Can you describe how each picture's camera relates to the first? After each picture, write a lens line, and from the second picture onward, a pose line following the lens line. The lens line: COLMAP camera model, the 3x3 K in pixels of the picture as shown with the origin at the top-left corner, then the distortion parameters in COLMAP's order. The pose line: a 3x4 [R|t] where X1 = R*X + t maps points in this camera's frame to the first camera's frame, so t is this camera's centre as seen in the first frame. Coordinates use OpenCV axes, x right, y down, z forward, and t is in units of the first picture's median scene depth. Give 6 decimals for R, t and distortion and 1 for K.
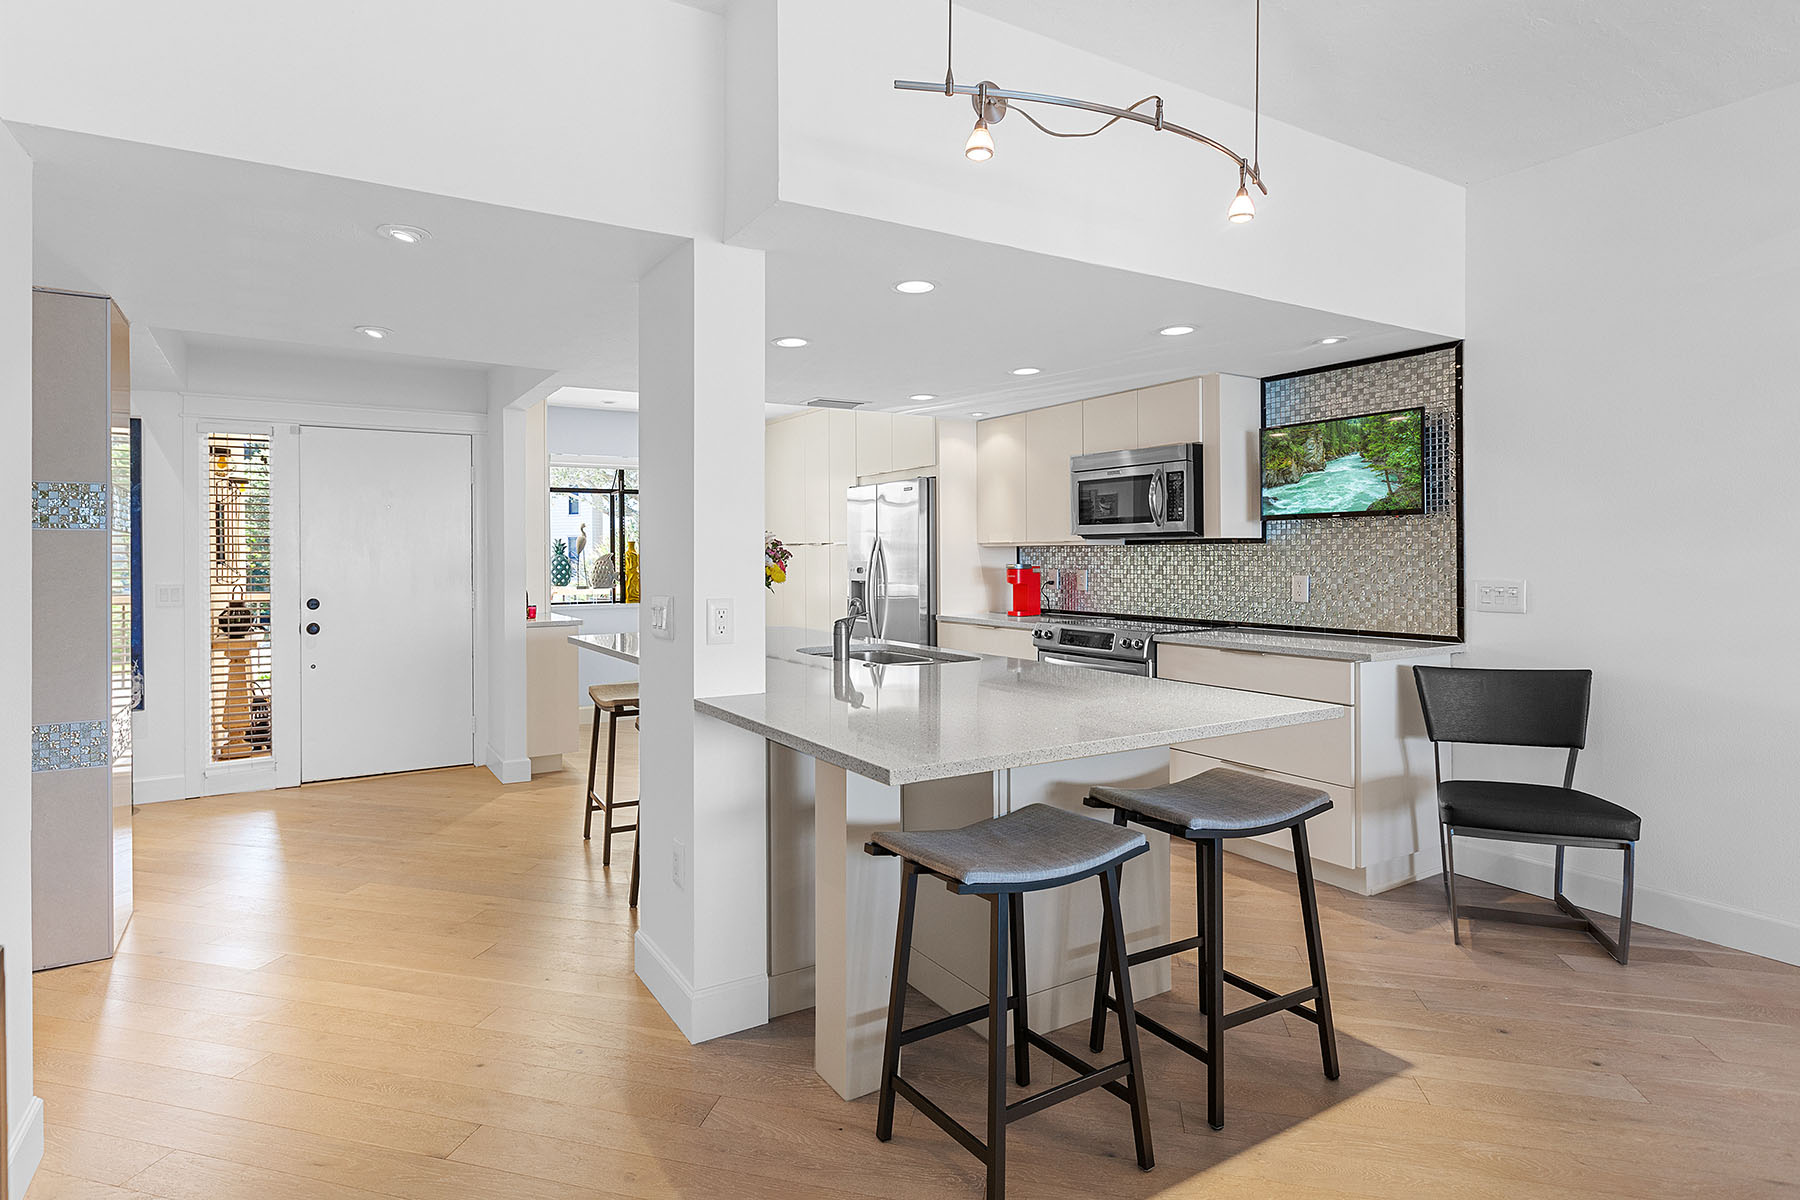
lens RADIAL K [[877.0, 0, 805.0], [0, 877.0, 552.7], [0, 0, 1]] dist [0.006961, -0.000089]
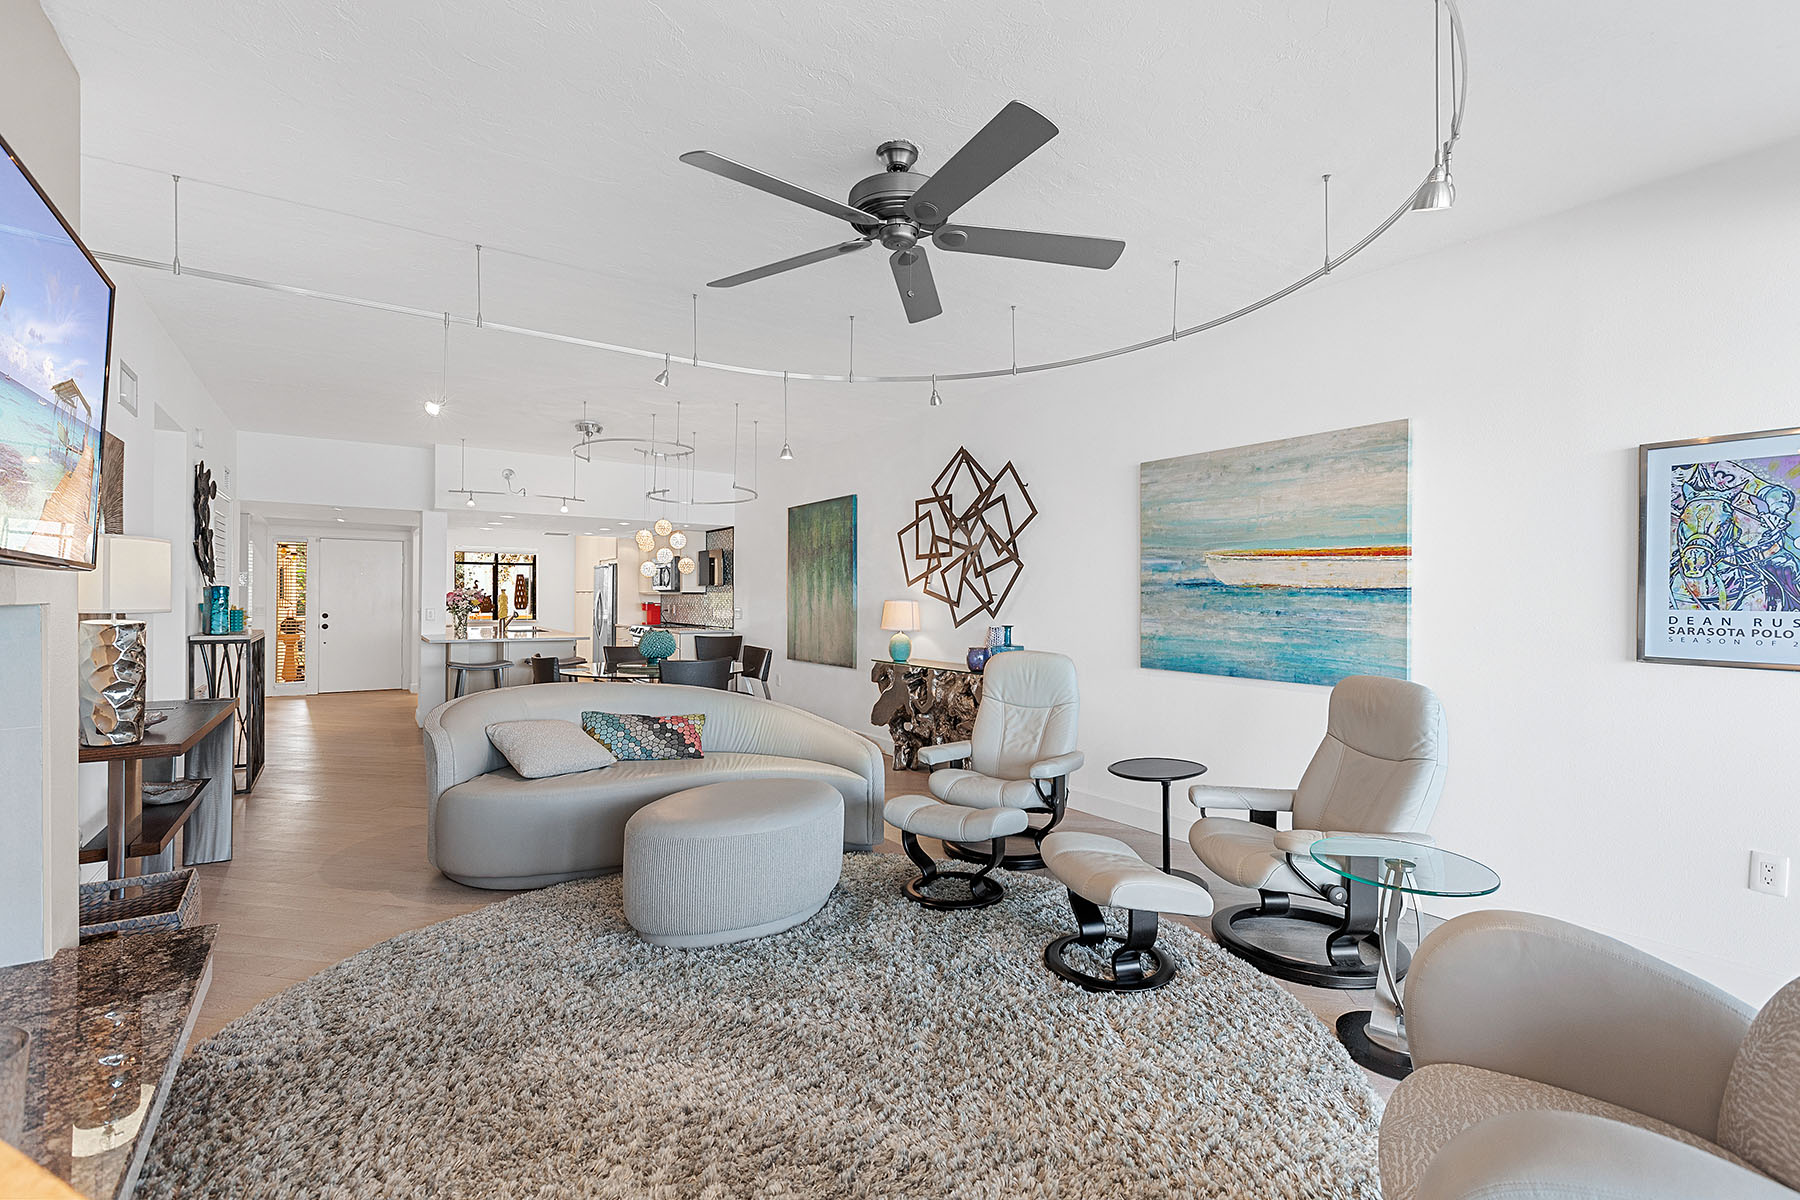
lens RADIAL K [[810.4, 0, 907.3], [0, 810.4, 601.5], [0, 0, 1]] dist [-0.000084, 0.000769]
pose [[0.996781, 0.010893, 0.079431, 0.897251], [-0.011360, 0.999921, 0.005430, -0.009803], [-0.079366, -0.006315, 0.996826, -1.404664]]
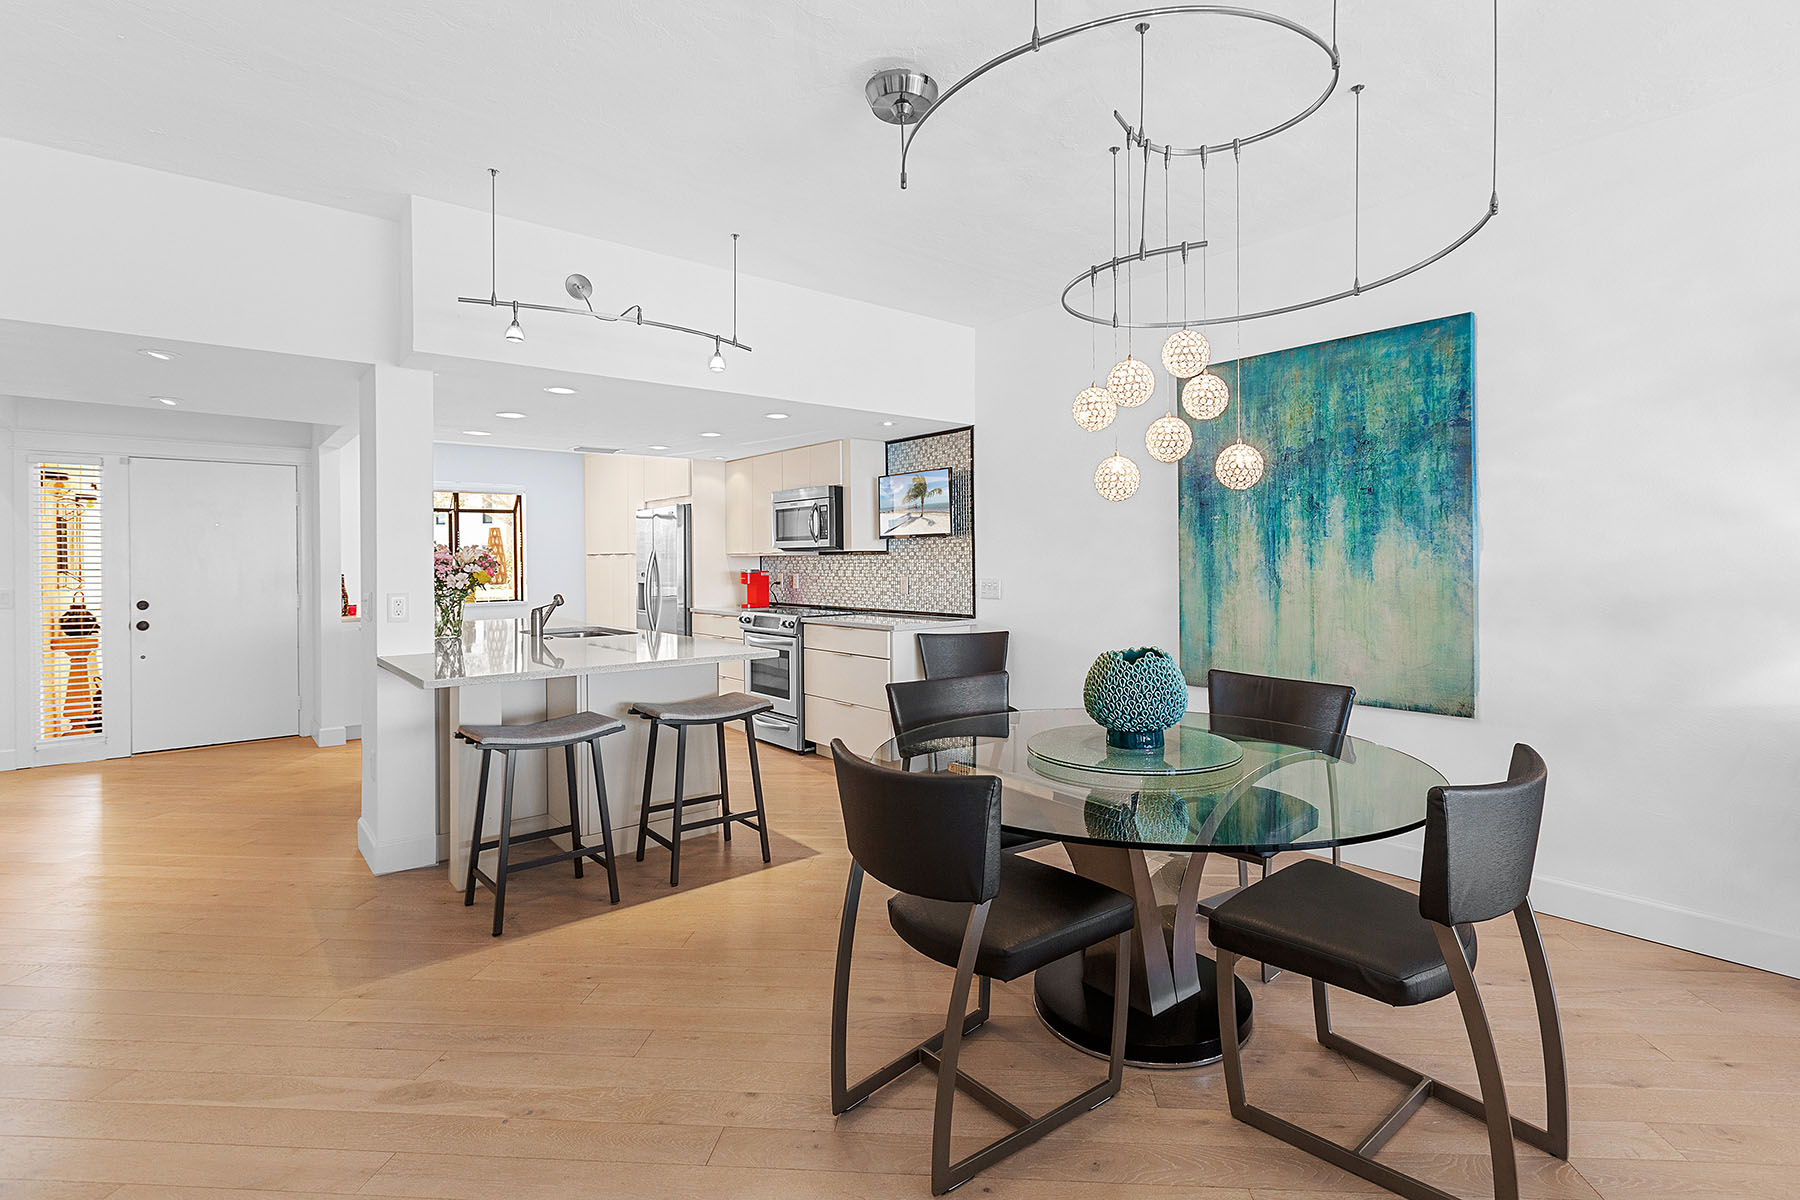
lens RADIAL K [[810.4, 0, 895.4], [0, 810.4, 559.5], [0, 0, 1]] dist [-0.000084, 0.000769]
pose [[0.982421, -0.002966, 0.186656, 0.274649], [0.002661, 0.999995, 0.001883, -0.004802], [-0.186660, -0.001353, 0.982424, -0.317921]]
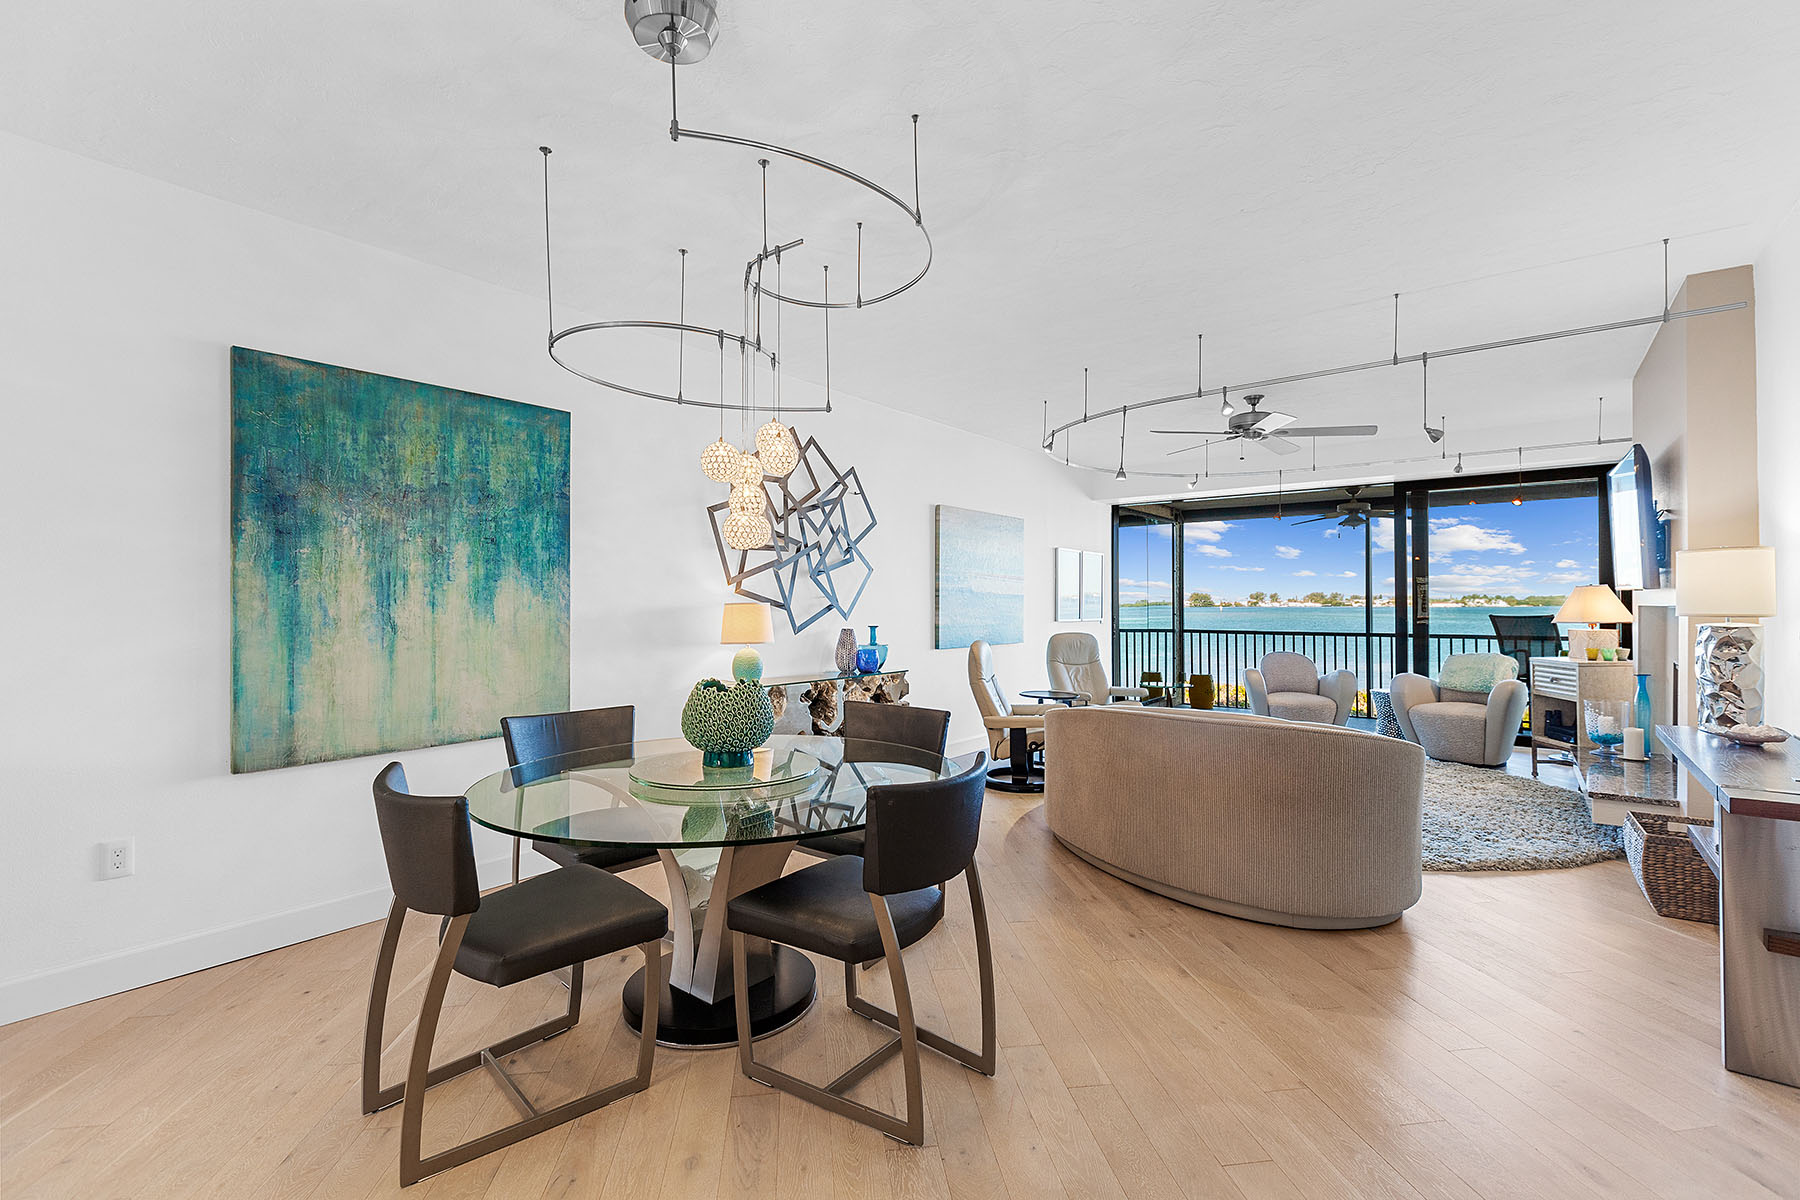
lens RADIAL K [[810.4, 0, 898.3], [0, 810.4, 595.3], [0, 0, 1]] dist [-0.000084, 0.000769]
pose [[-0.389715, 0.012931, 0.920845, -0.087485], [-0.000199, 0.999900, -0.014125, 0.000857], [-0.920935, -0.005688, -0.389674, 0.310283]]
